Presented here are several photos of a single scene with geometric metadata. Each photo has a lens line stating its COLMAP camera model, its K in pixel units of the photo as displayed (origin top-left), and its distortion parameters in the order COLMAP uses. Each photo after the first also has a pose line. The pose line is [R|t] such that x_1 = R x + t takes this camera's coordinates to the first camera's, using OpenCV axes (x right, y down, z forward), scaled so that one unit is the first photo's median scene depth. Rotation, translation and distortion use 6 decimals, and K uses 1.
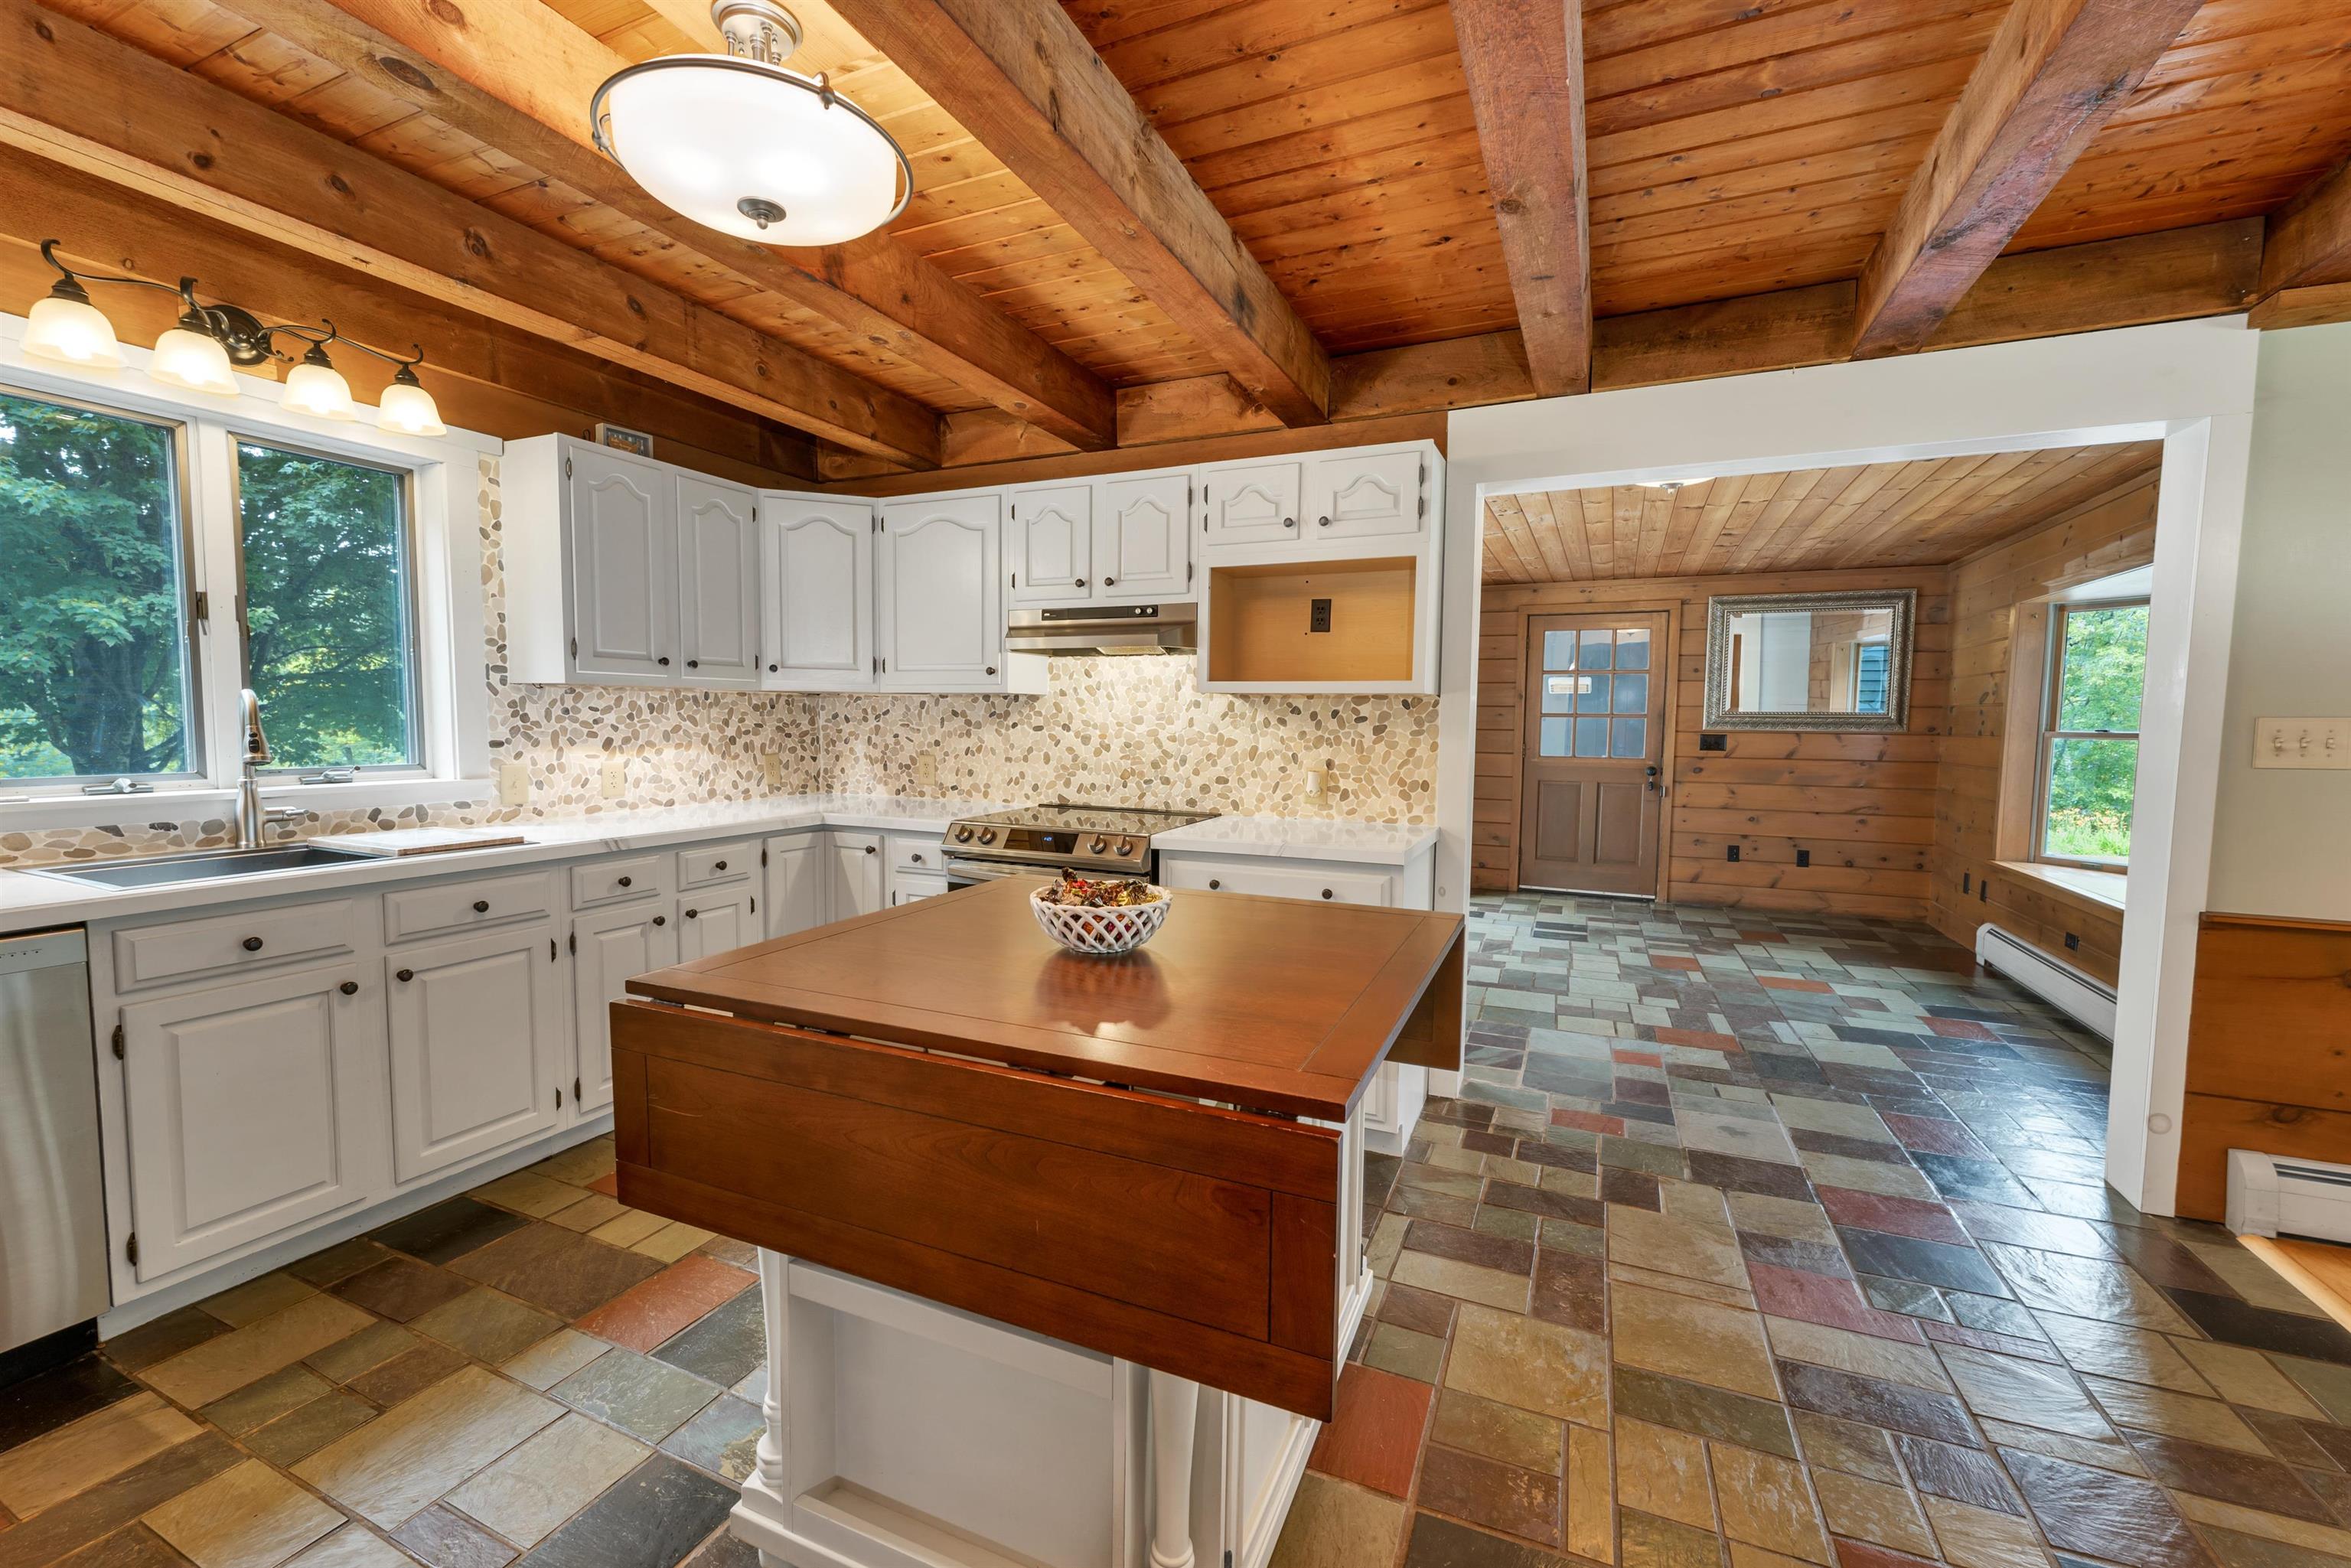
lens RADIAL K [[955.0, 0, 1167.5], [0, 955.0, 785.0], [0, 0, 1]] dist [0.002429, 0.000068]
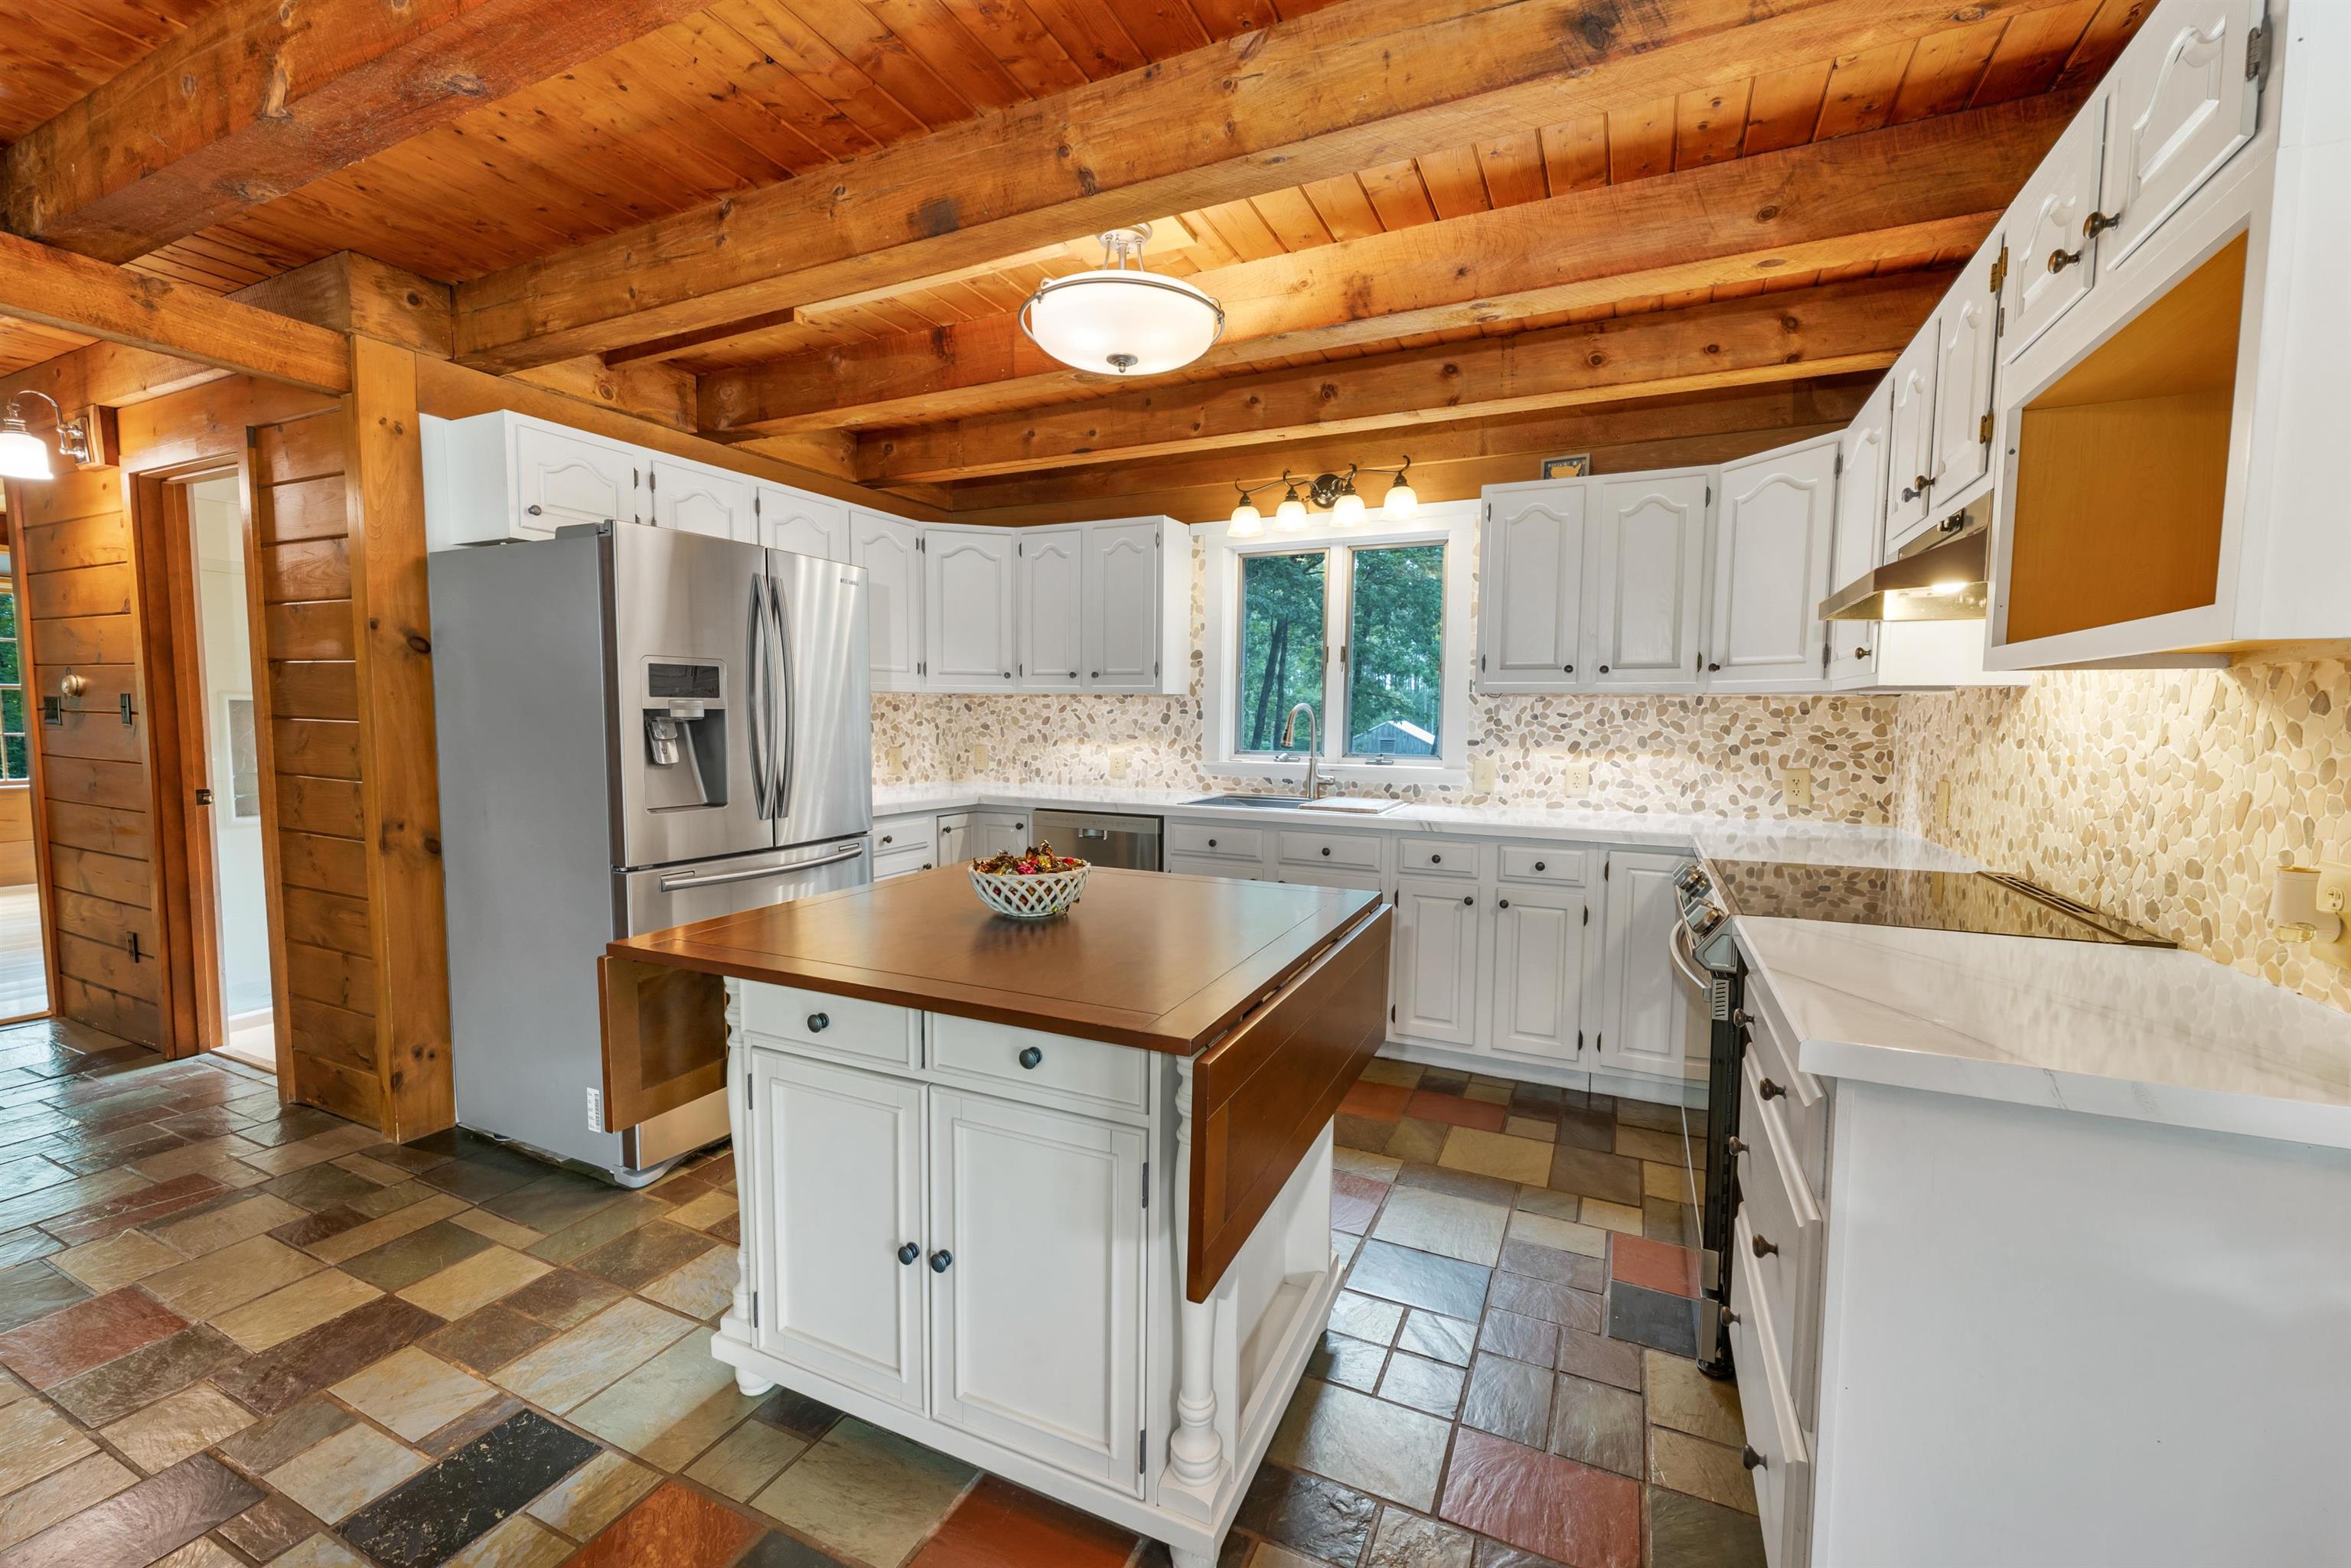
lens RADIAL K [[955.0, 0, 1184.2], [0, 955.0, 781.8], [0, 0, 1]] dist [0.002429, 0.000068]
pose [[-0.012390, 0.061188, -0.998049, 0.495228], [-0.082113, 0.994693, 0.062001, -0.033863], [0.996546, 0.082721, -0.007300, 0.555493]]
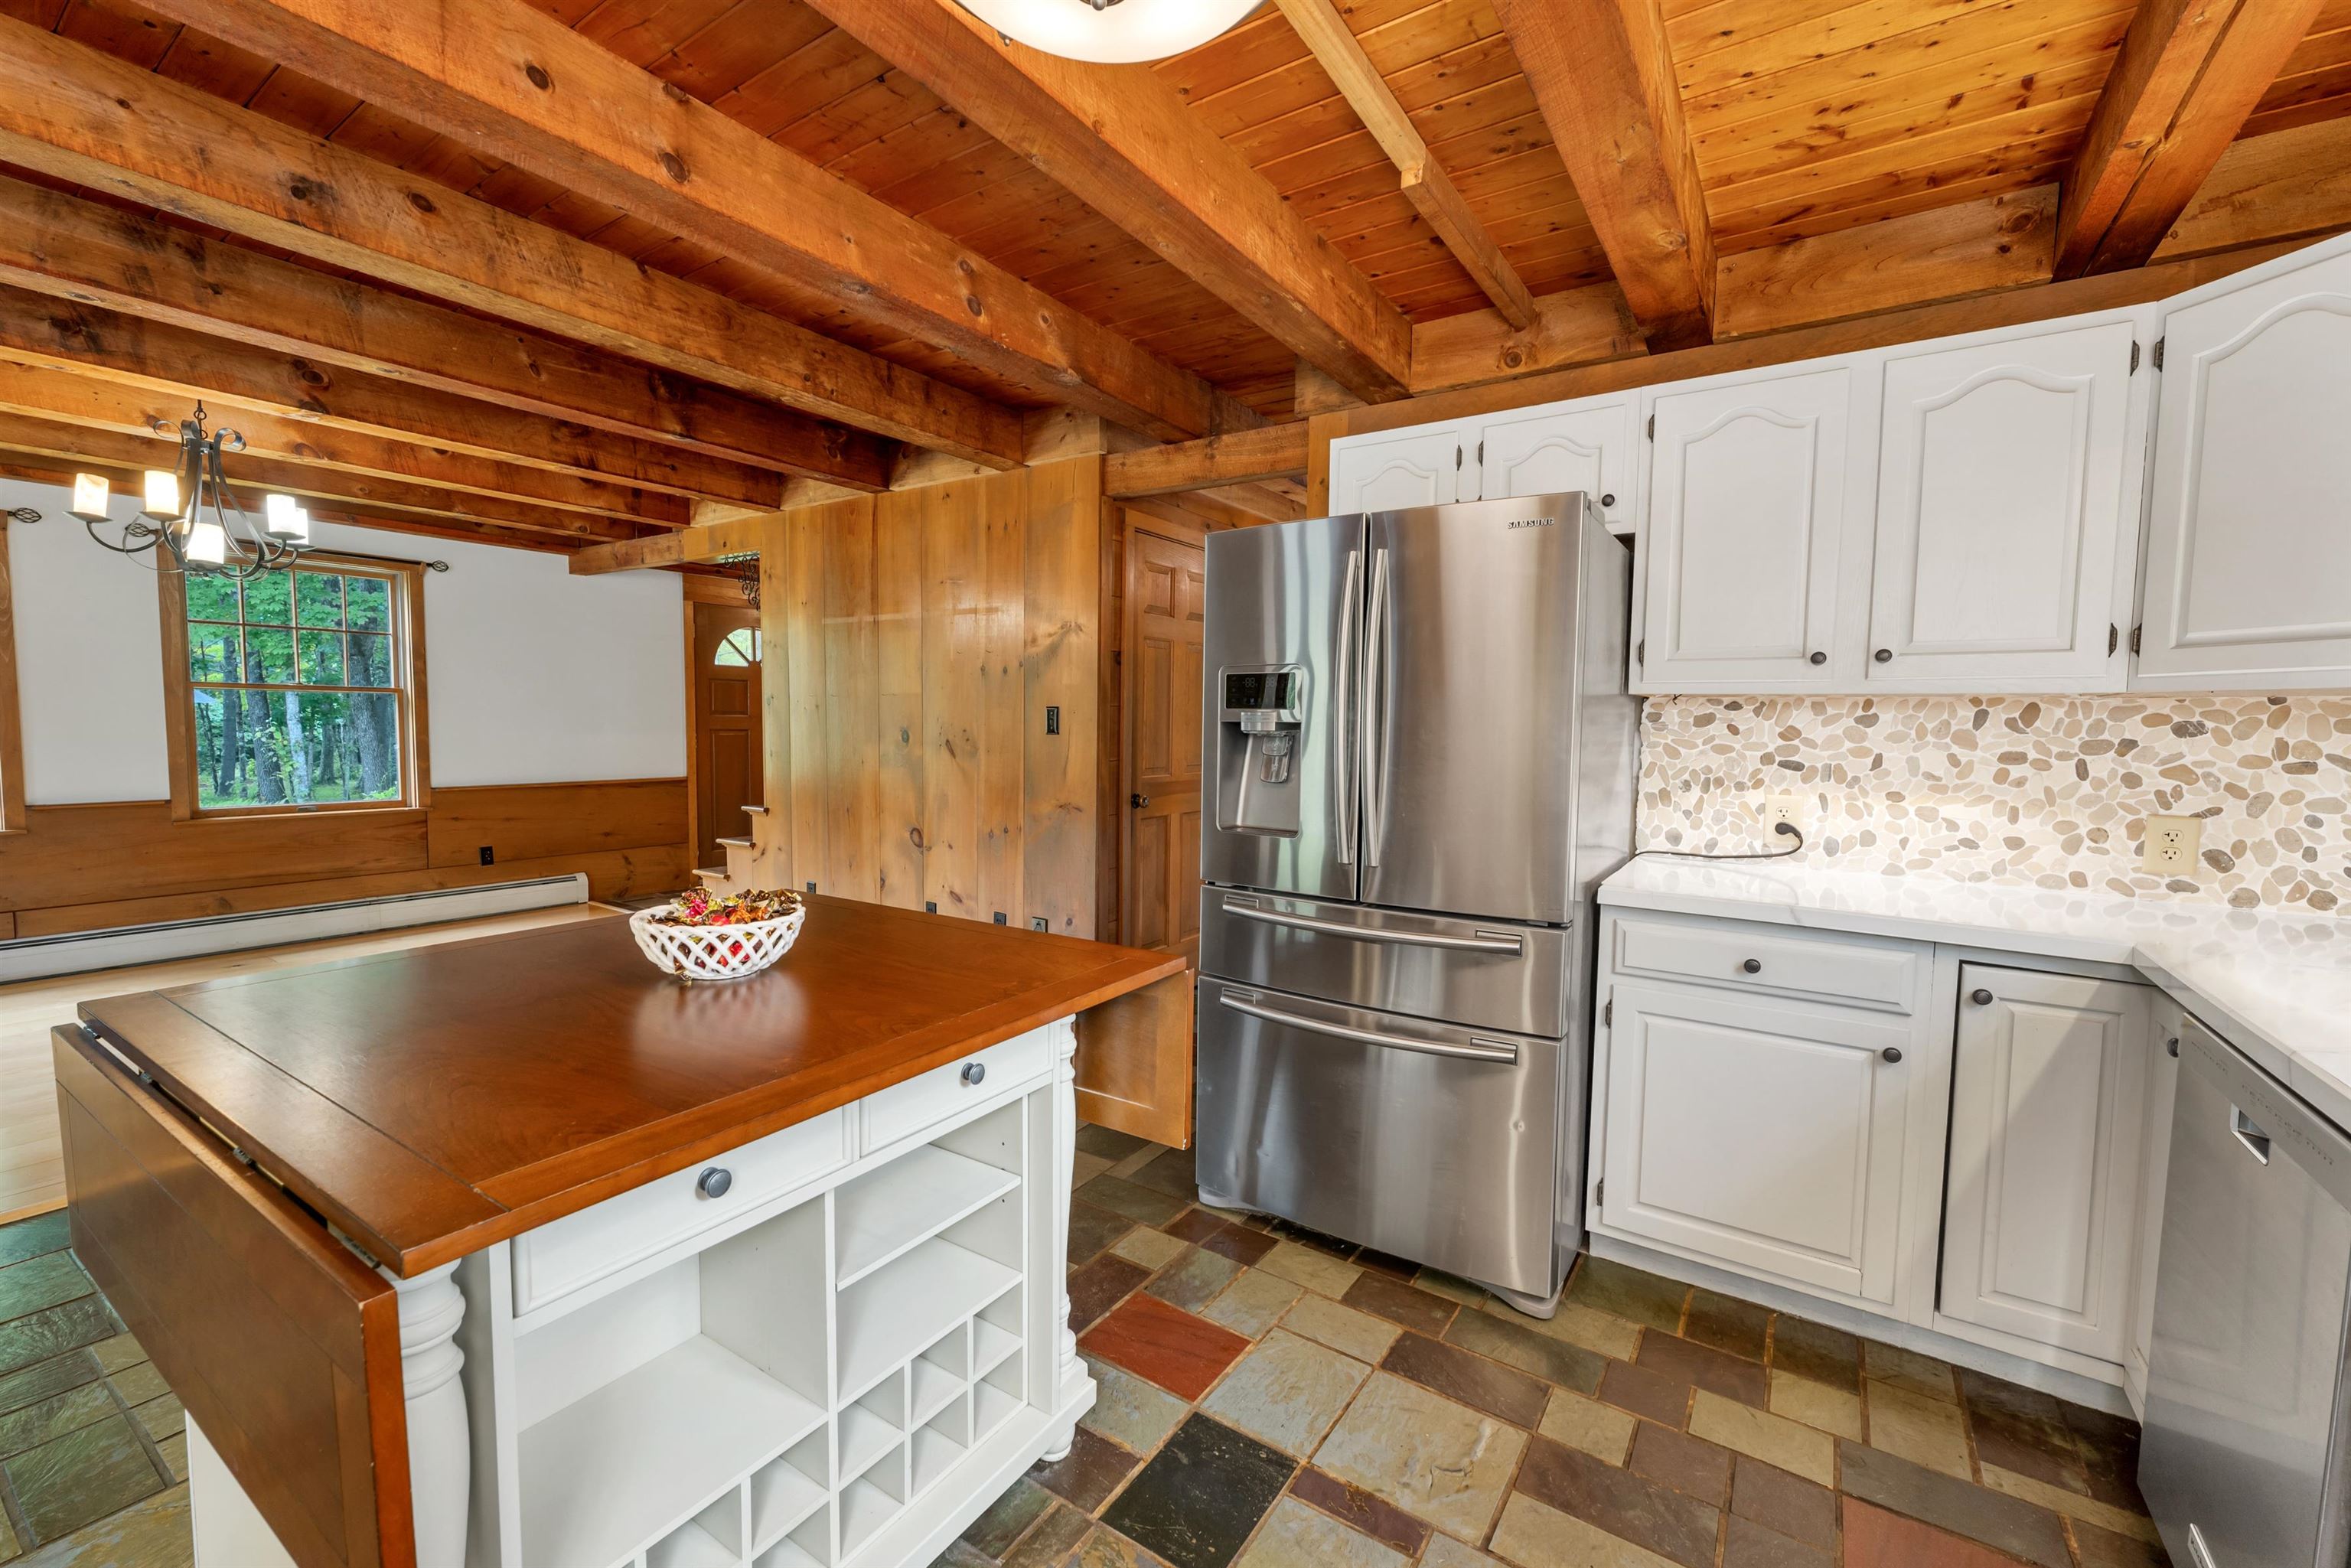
lens RADIAL K [[955.0, 0, 1166.3], [0, 955.0, 784.7], [0, 0, 1]] dist [0.002429, 0.000068]
pose [[-0.985122, -0.036246, 0.167993, -0.287464], [-0.012543, 0.990063, 0.140062, -0.061842], [-0.171400, 0.135871, -0.975787, 0.828905]]
